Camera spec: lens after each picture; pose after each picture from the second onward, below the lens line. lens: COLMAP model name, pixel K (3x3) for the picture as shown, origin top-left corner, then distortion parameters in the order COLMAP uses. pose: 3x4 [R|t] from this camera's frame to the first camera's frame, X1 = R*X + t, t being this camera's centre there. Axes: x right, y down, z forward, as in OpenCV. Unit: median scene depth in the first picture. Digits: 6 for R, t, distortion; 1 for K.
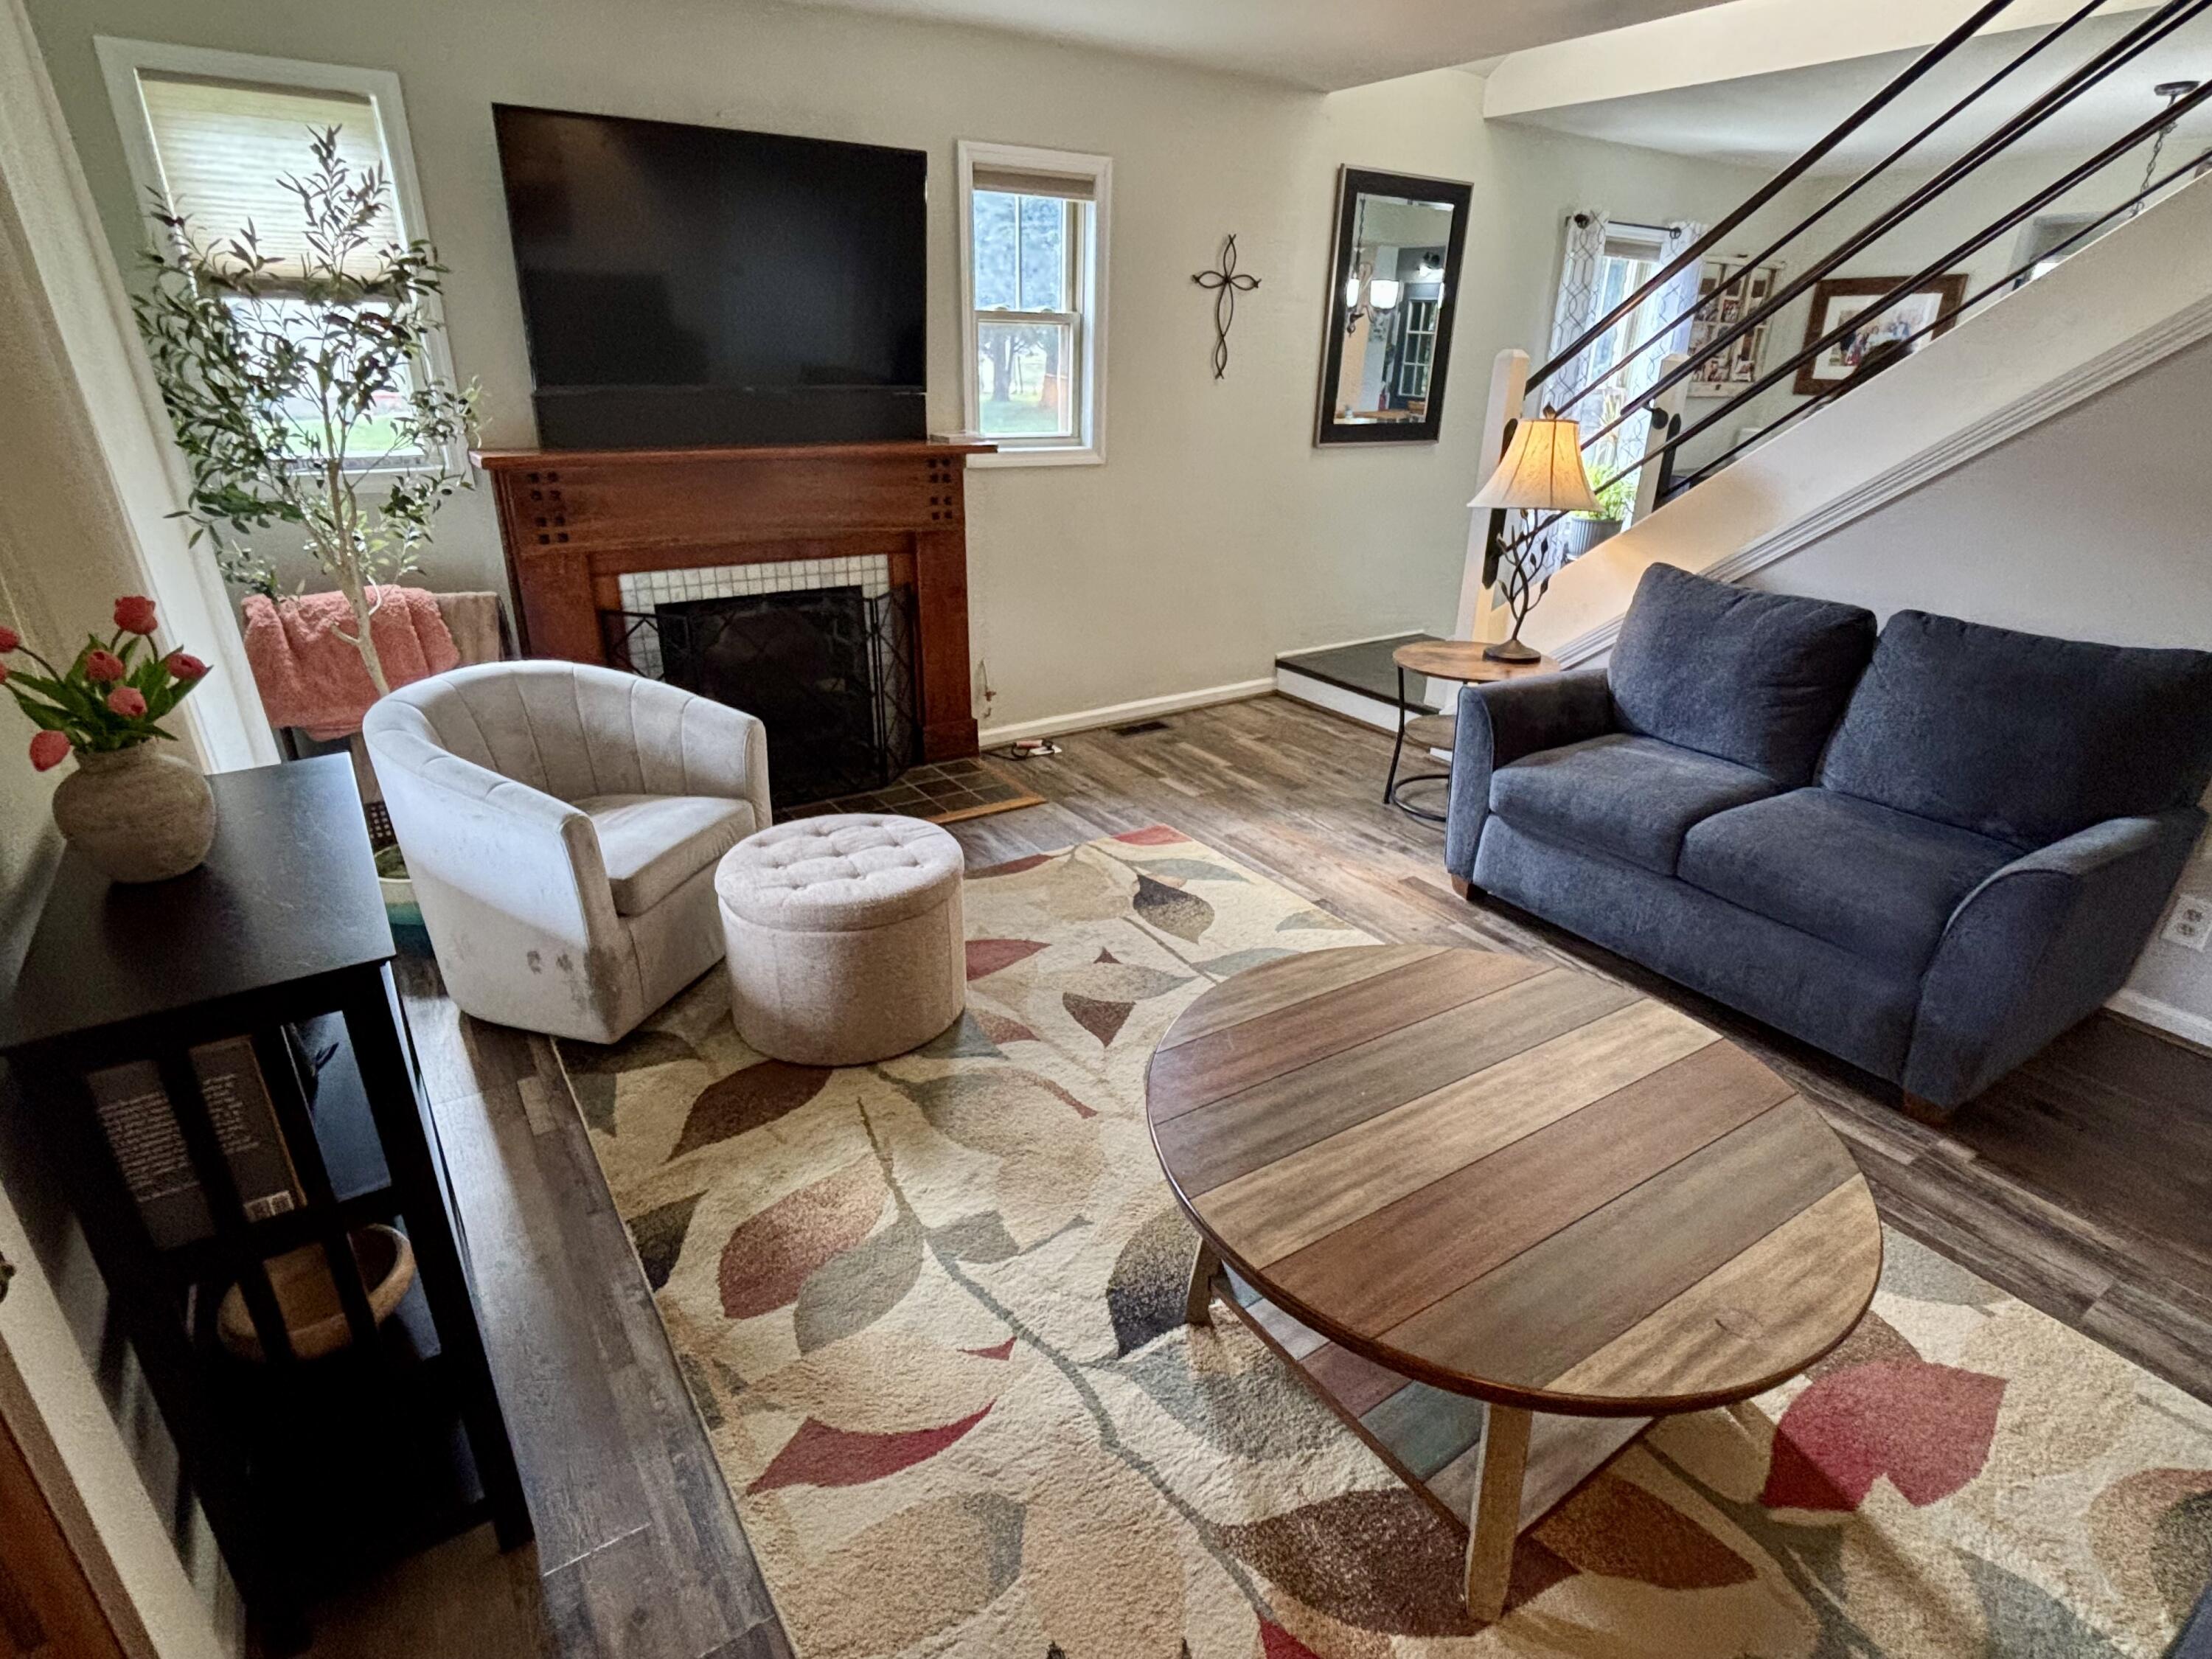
lens RADIAL K [[1133.7, 0, 1111.2], [0, 1133.7, 829.2], [0, 0, 1]] dist [0.041687, -0.050078]
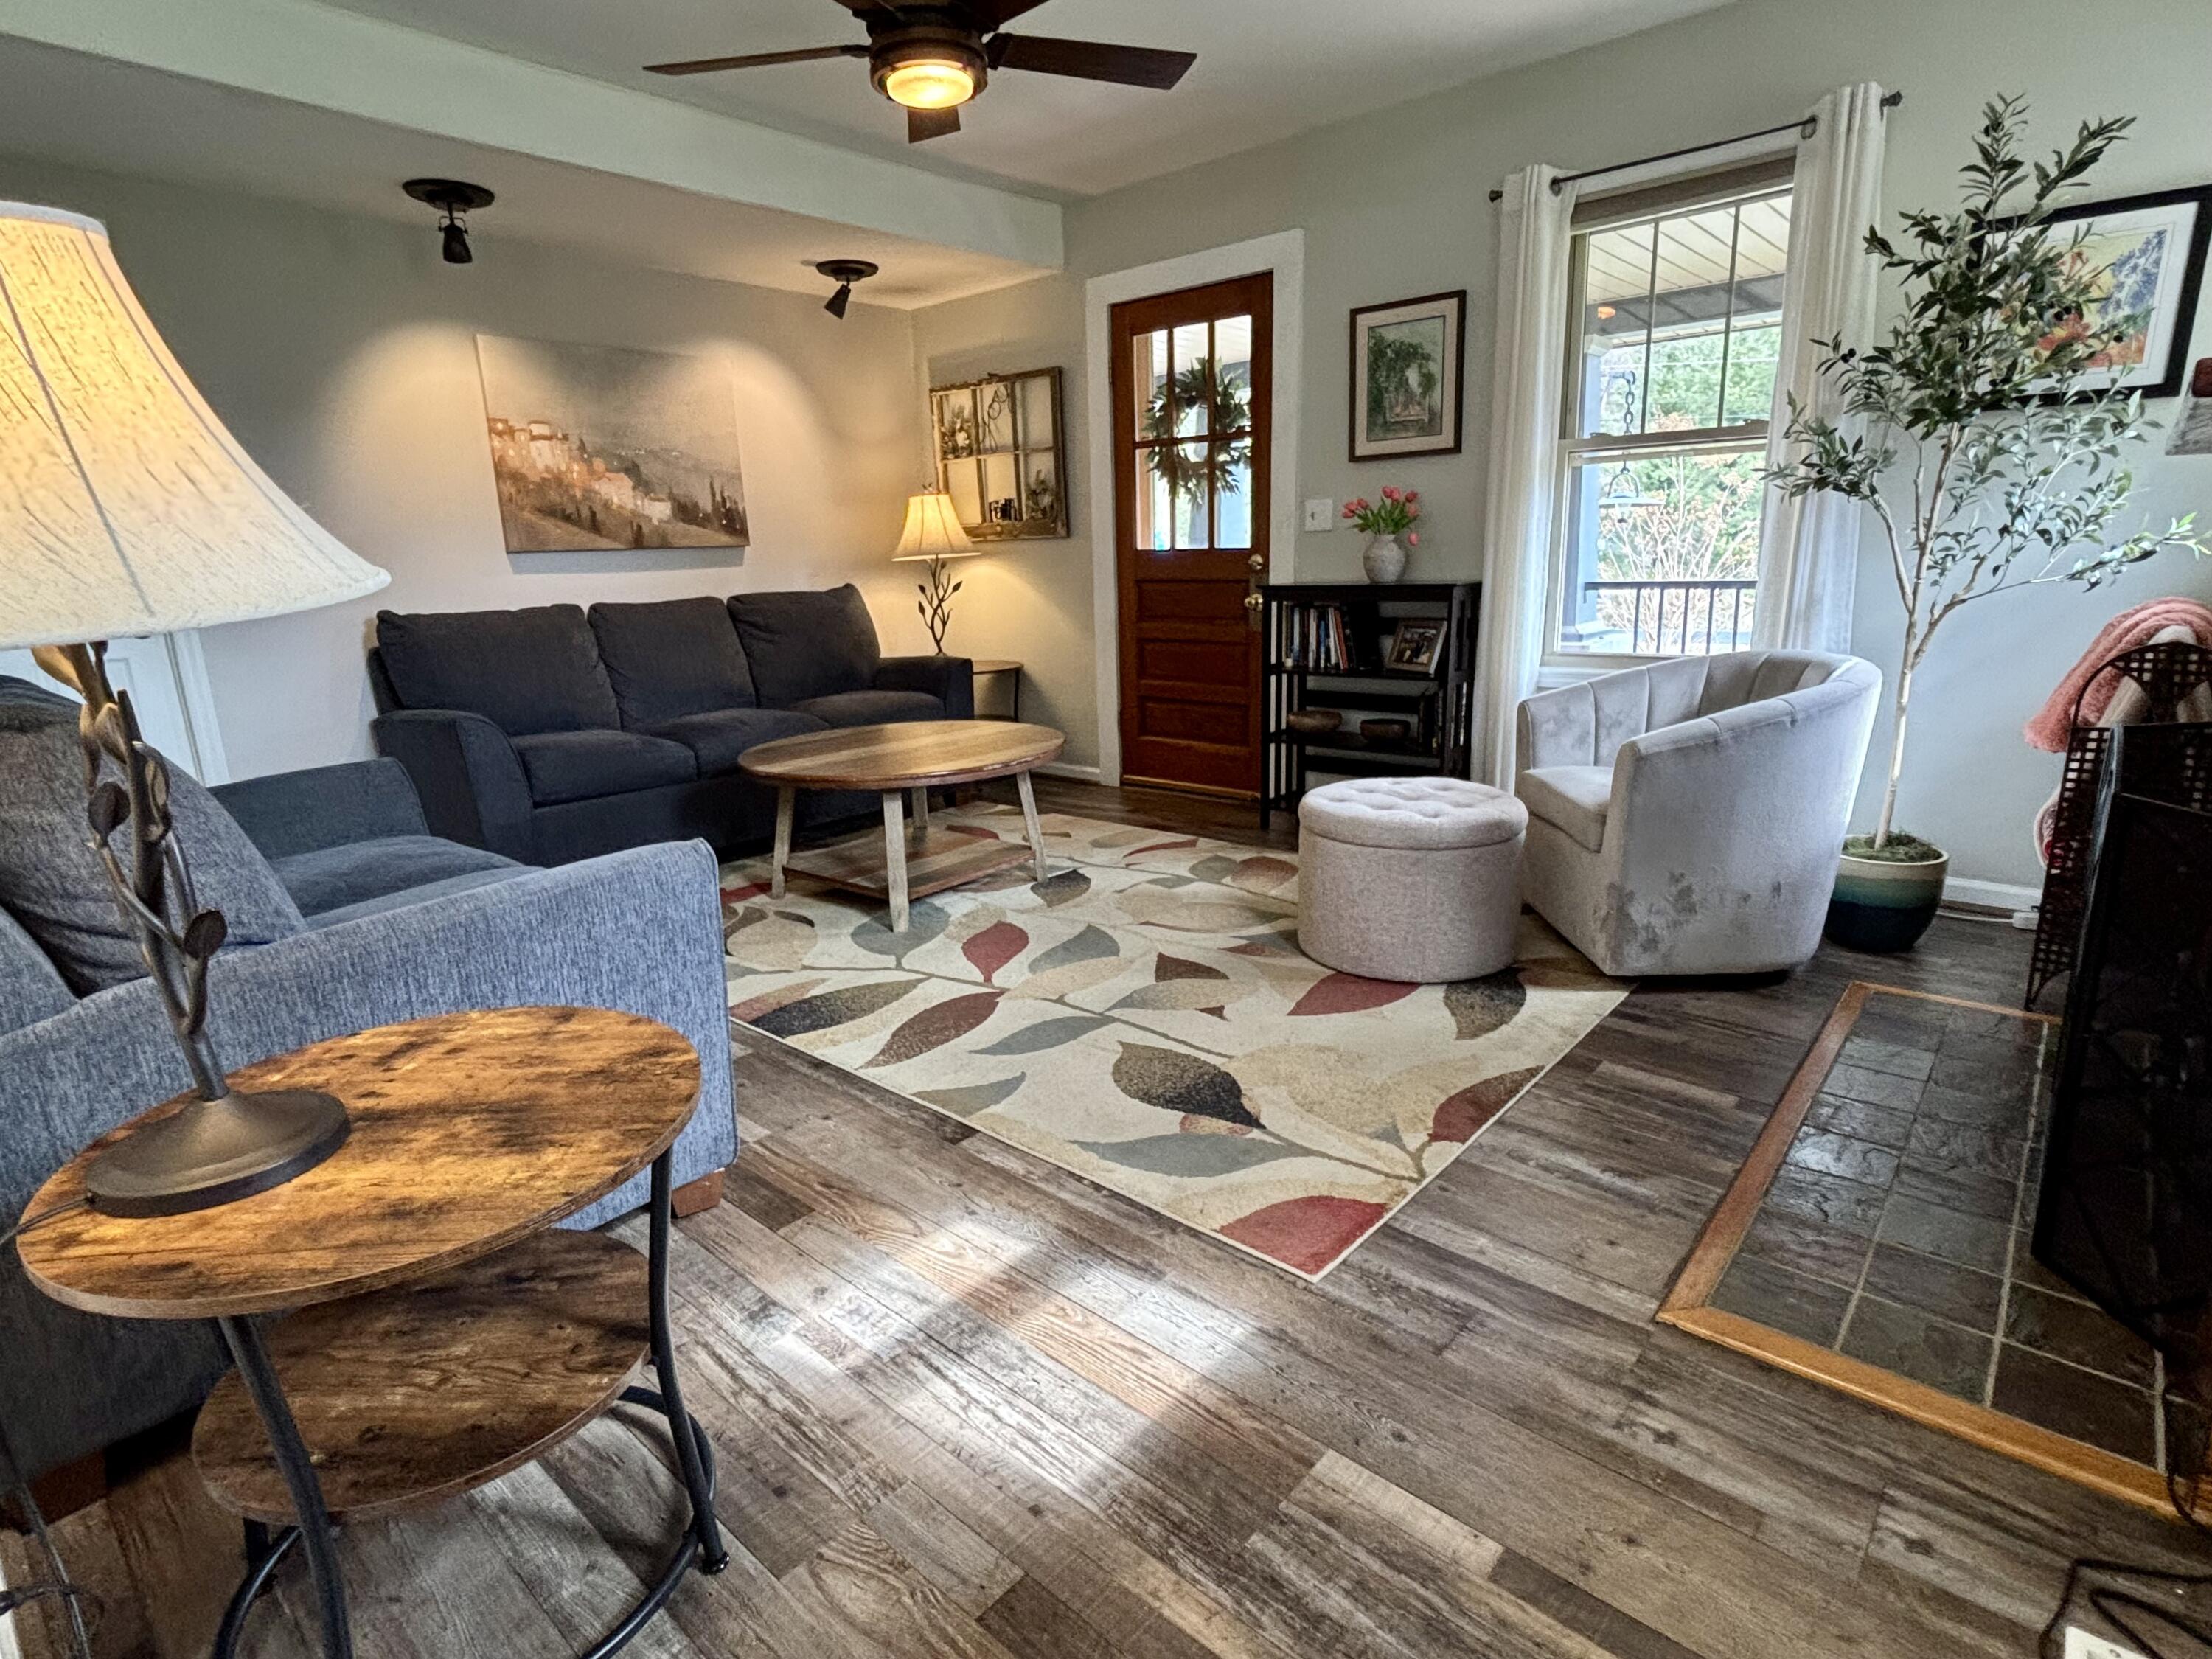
lens RADIAL K [[1133.7, 0, 1111.2], [0, 1133.7, 829.2], [0, 0, 1]] dist [0.041687, -0.050078]
pose [[-0.965432, 0.073489, -0.250080, 0.206587], [-0.089680, 0.807206, 0.583417, -0.369093], [0.244741, 0.585677, -0.772712, 1.164185]]
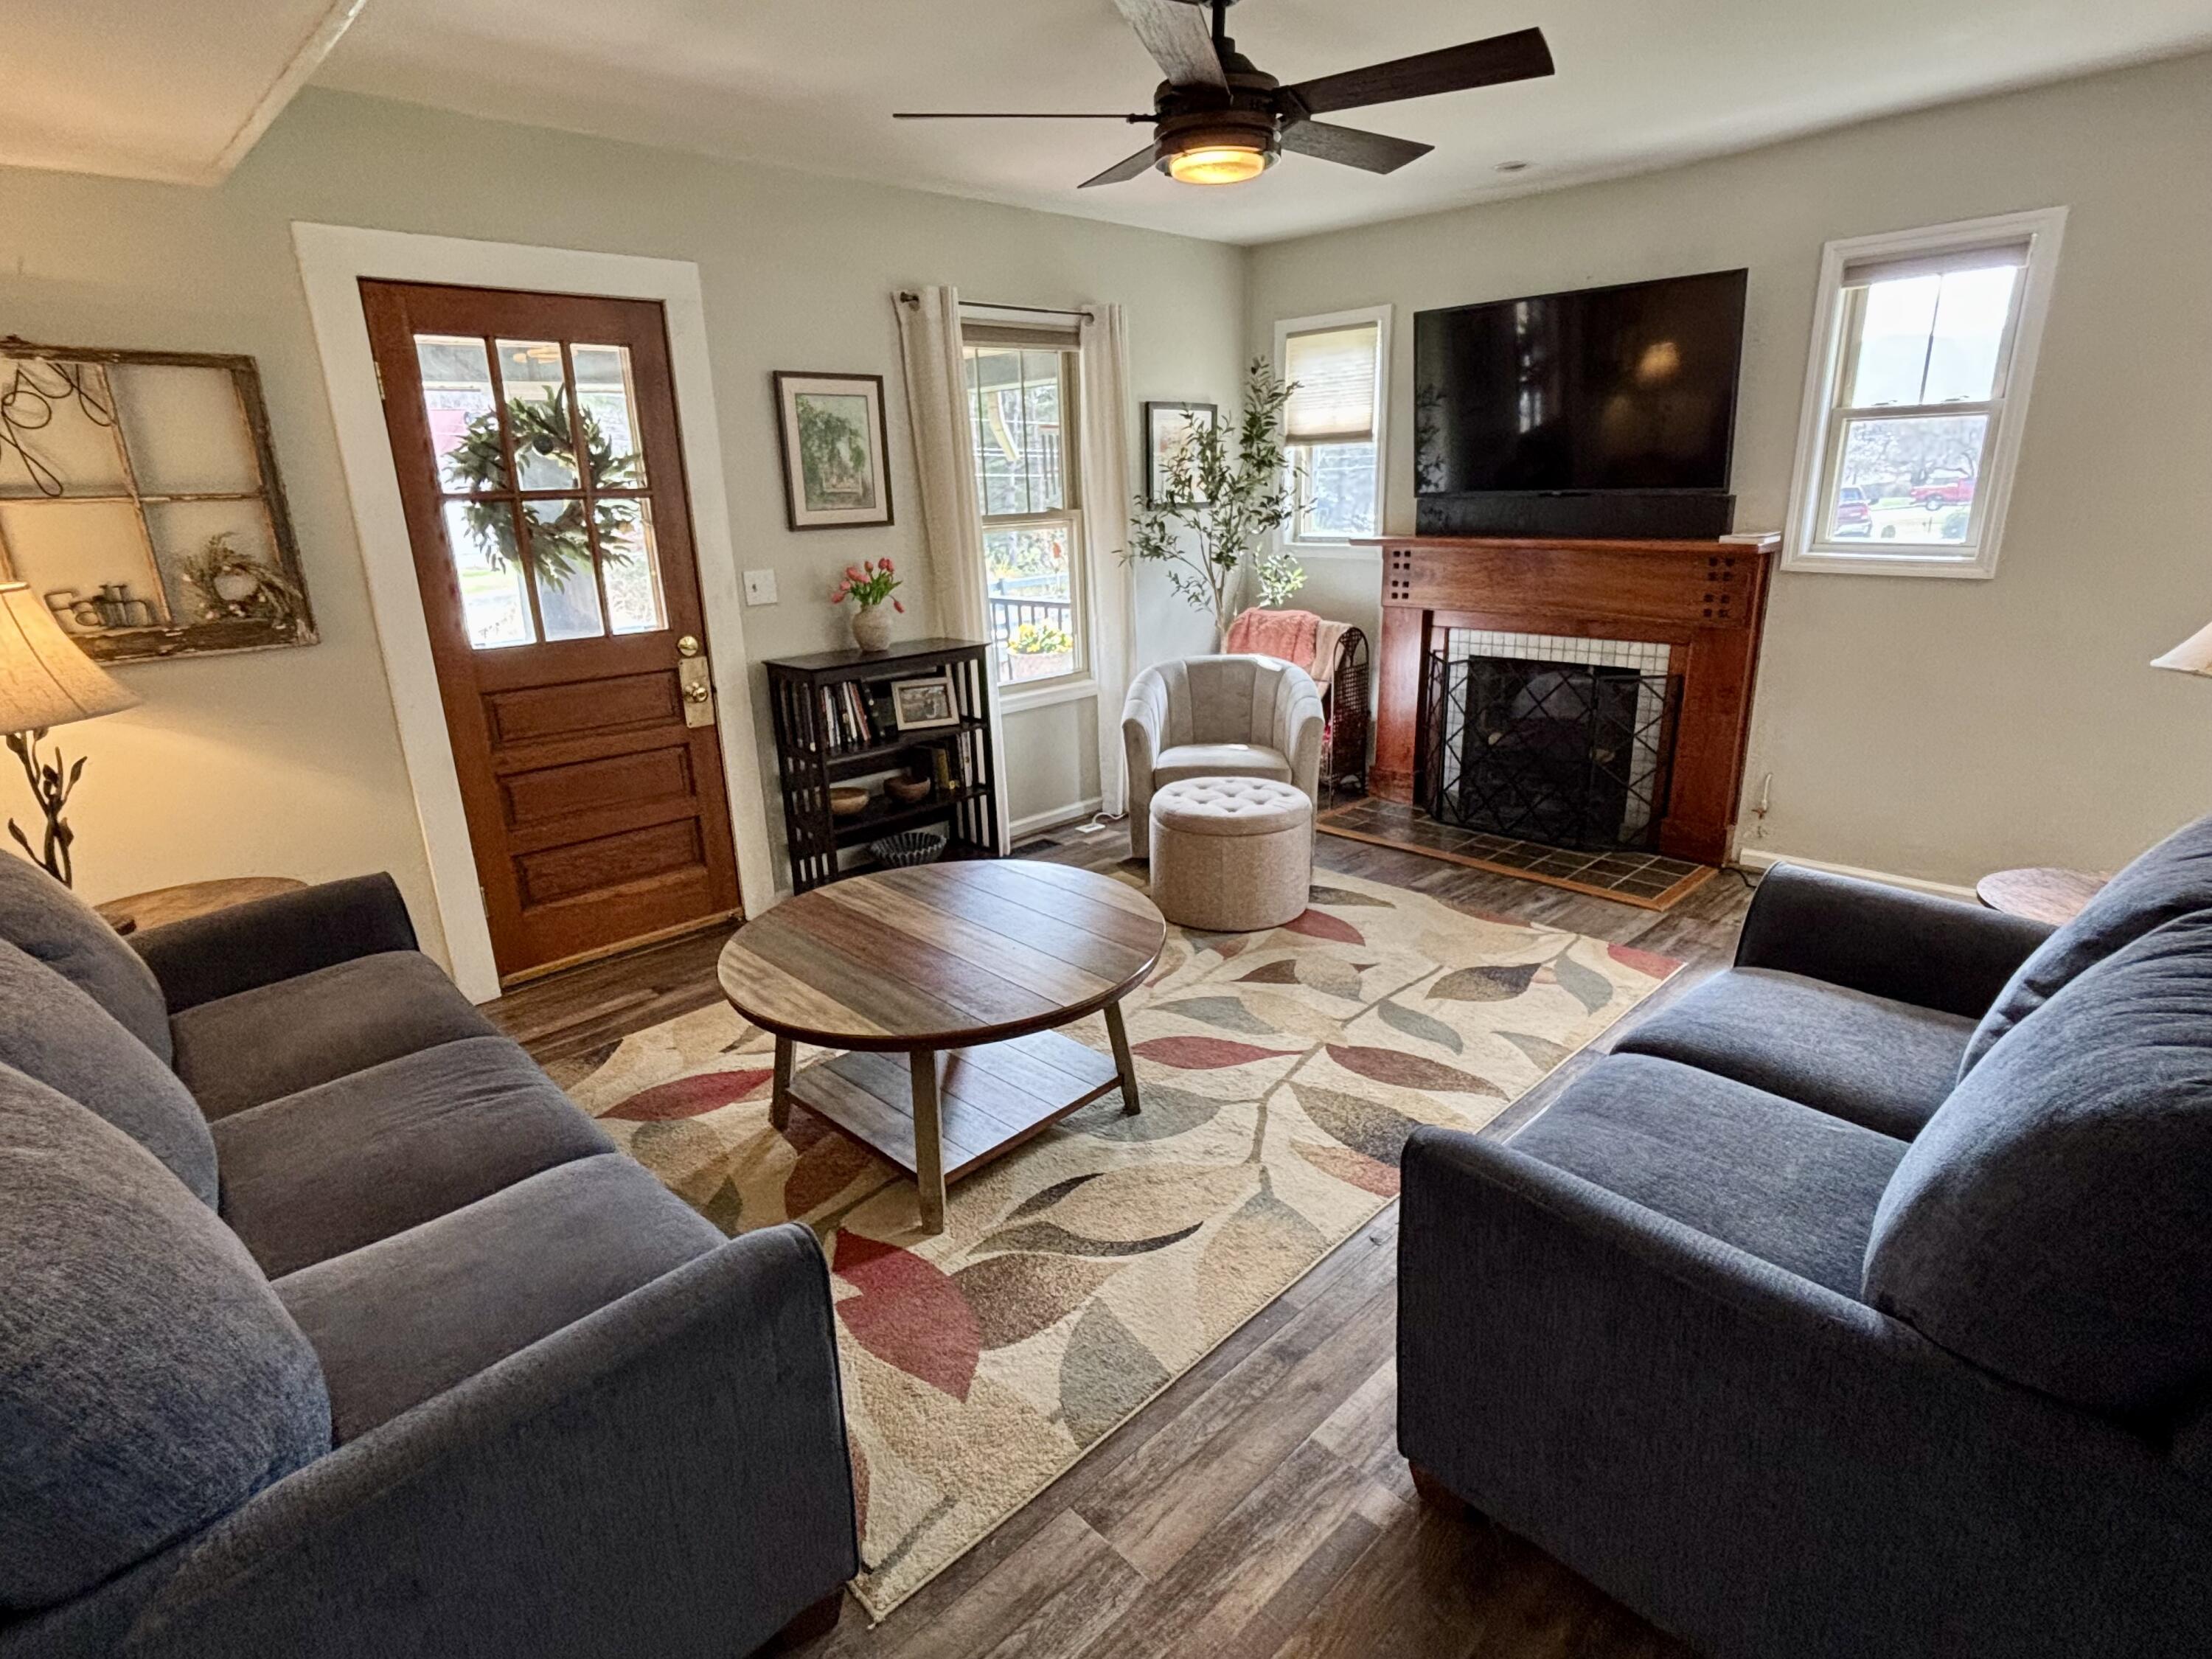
lens RADIAL K [[1133.7, 0, 1111.2], [0, 1133.7, 829.2], [0, 0, 1]] dist [0.041687, -0.050078]
pose [[0.180583, 0.267013, -0.946622, 0.747108], [-0.352067, 0.916222, 0.191276, -0.108299], [0.918389, 0.298733, 0.259460, 0.314089]]
